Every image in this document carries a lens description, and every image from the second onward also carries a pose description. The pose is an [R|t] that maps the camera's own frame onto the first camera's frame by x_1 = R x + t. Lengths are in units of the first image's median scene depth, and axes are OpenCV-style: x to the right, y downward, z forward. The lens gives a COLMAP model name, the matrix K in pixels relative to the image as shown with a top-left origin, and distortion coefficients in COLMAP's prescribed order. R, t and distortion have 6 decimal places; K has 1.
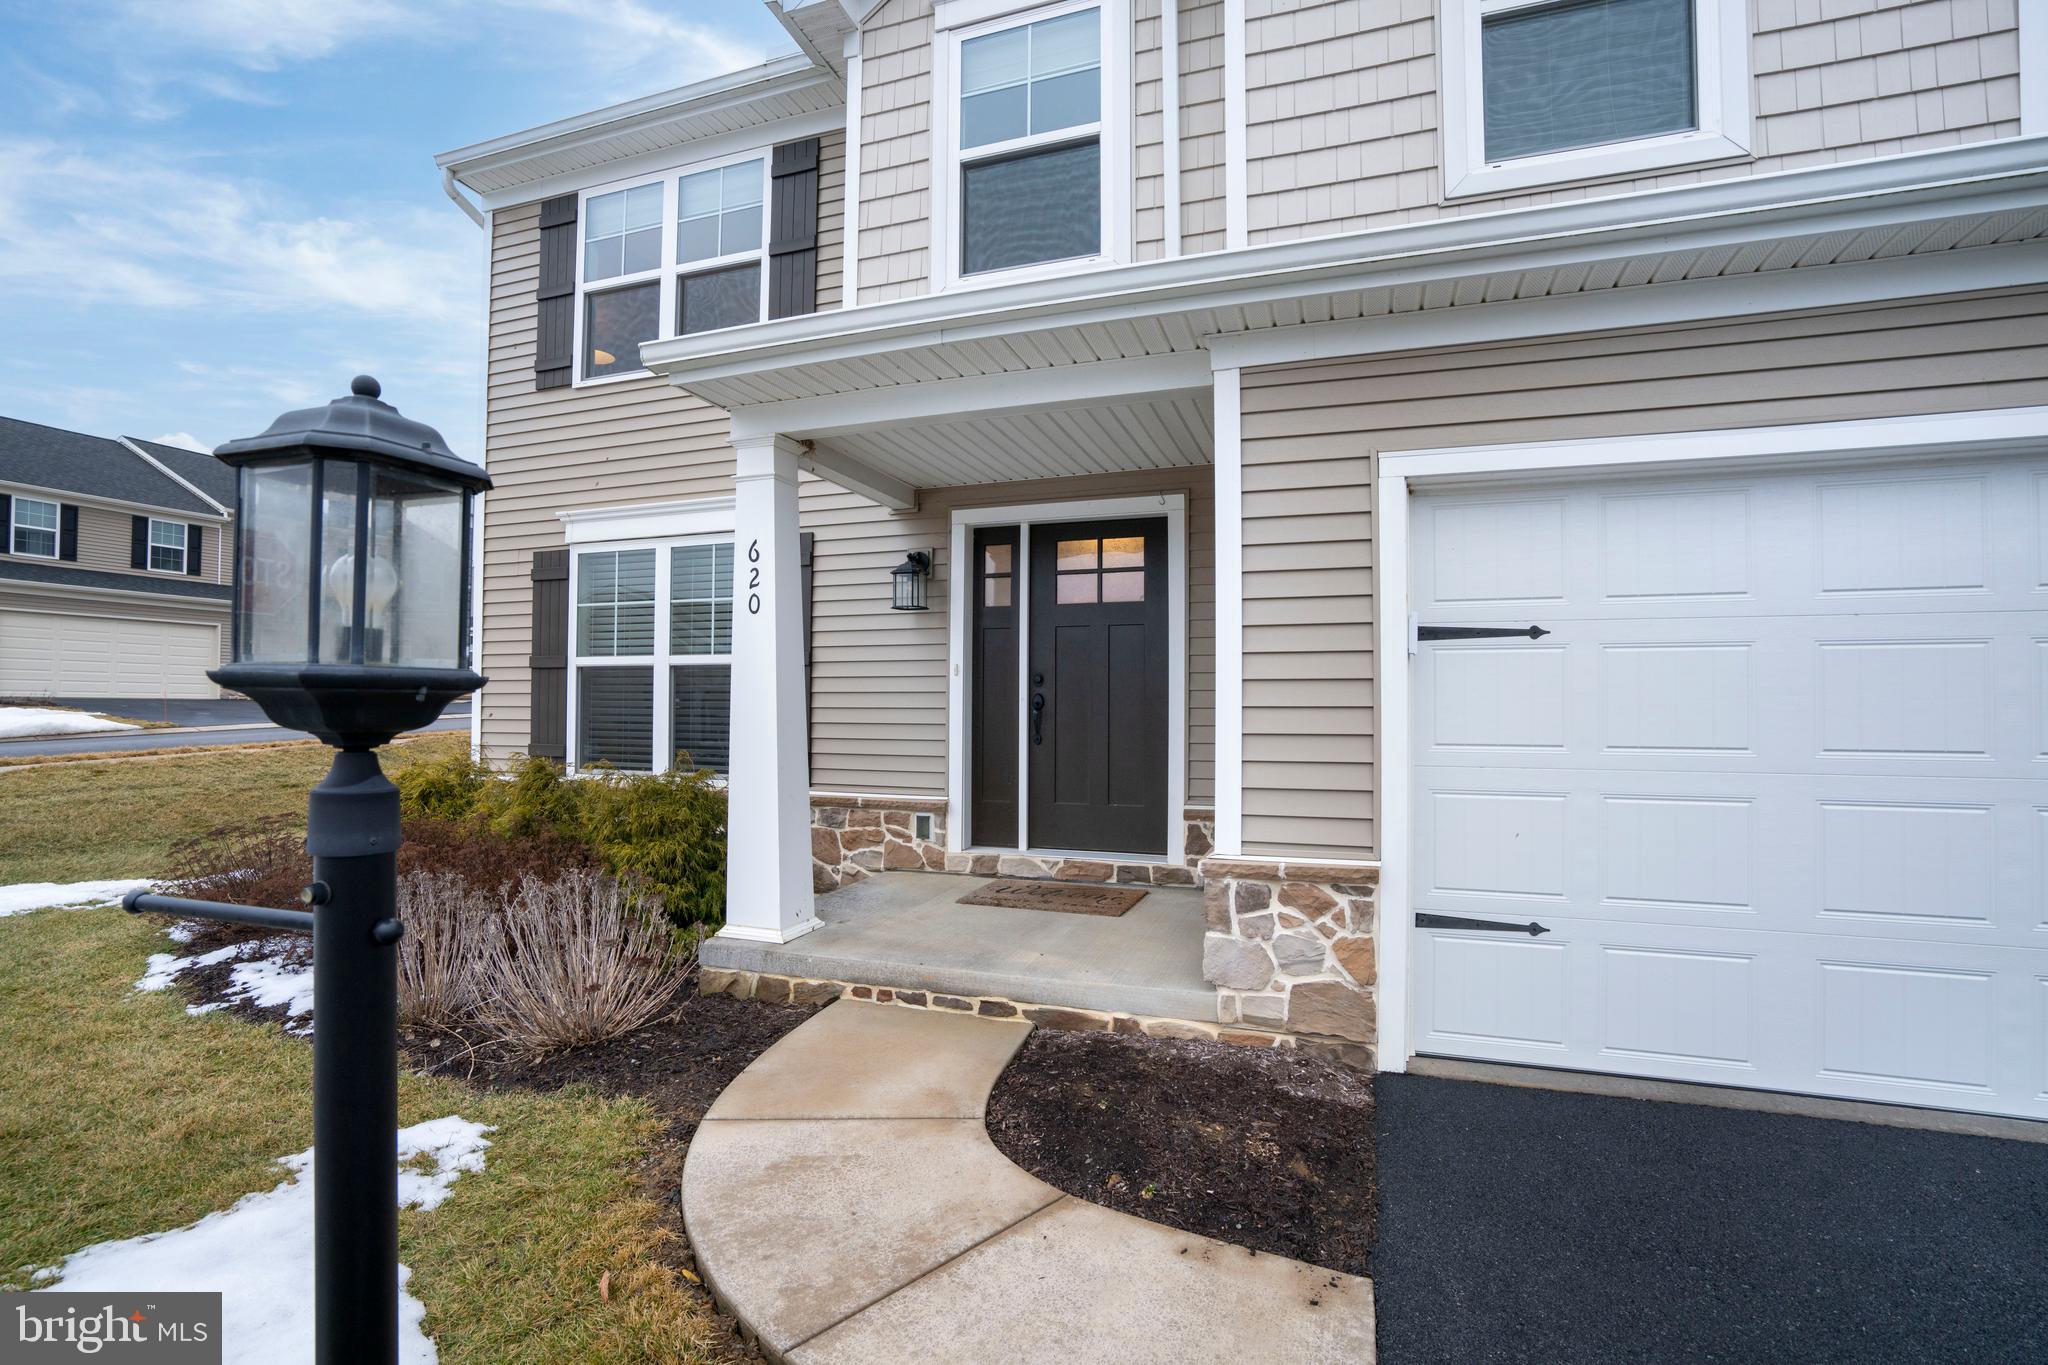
lens RADIAL K [[945.5, 0, 1030.2], [0, 945.5, 690.2], [0, 0, 1]] dist [-0.048545, 0.011512]
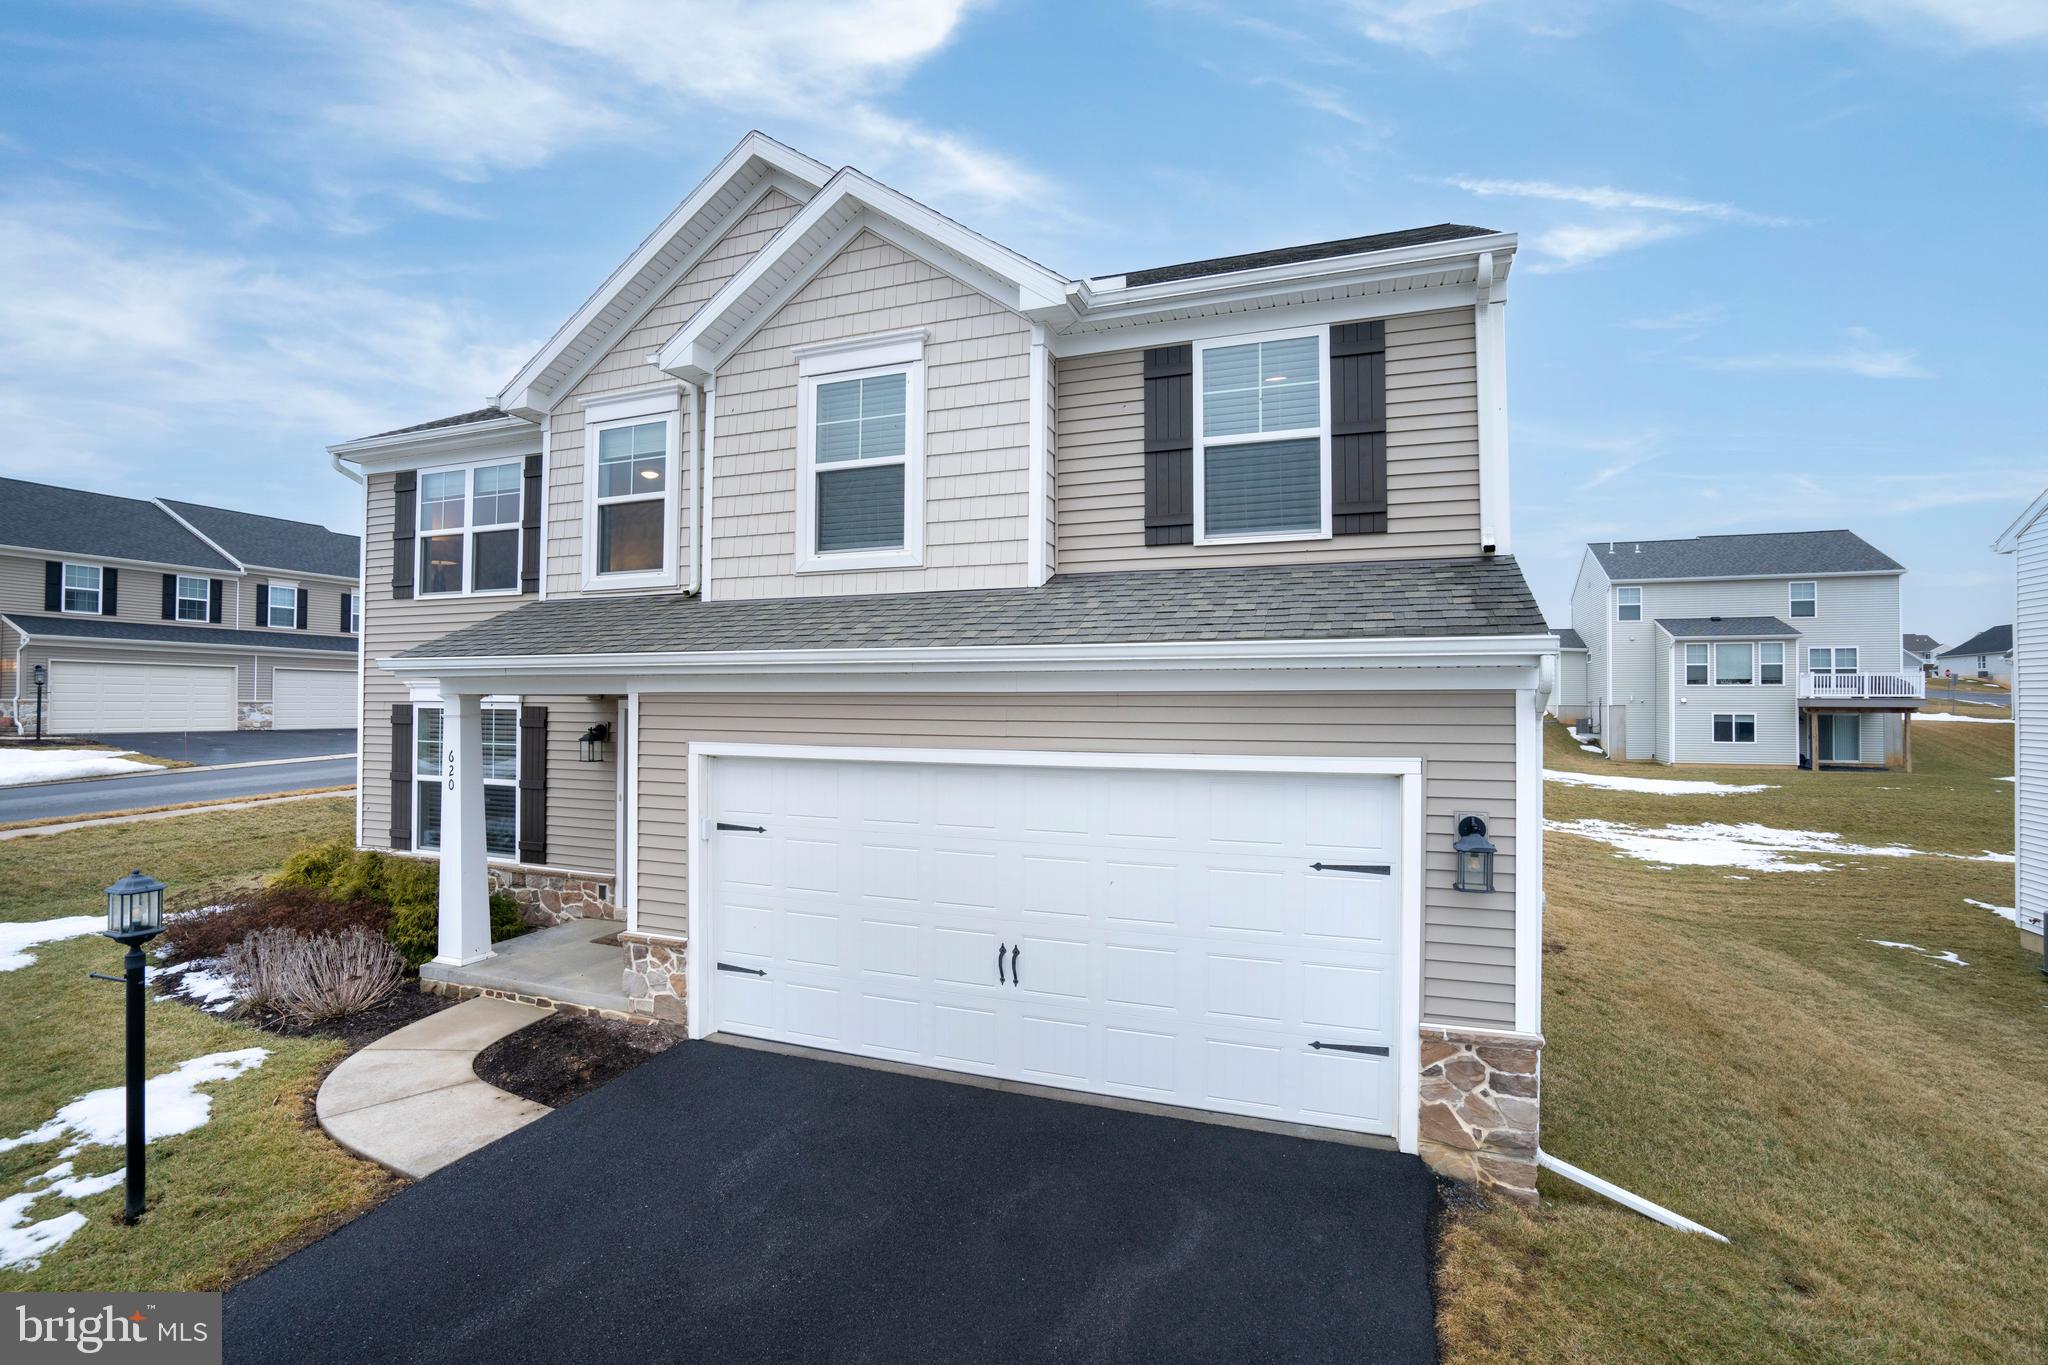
lens RADIAL K [[945.5, 0, 1040.4], [0, 945.5, 687.7], [0, 0, 1]] dist [-0.048545, 0.011512]
pose [[0.999768, 0.001199, -0.021516, 0.875421], [-0.001099, 0.999989, 0.004639, -0.280610], [0.021521, -0.004614, 0.999758, -0.777765]]
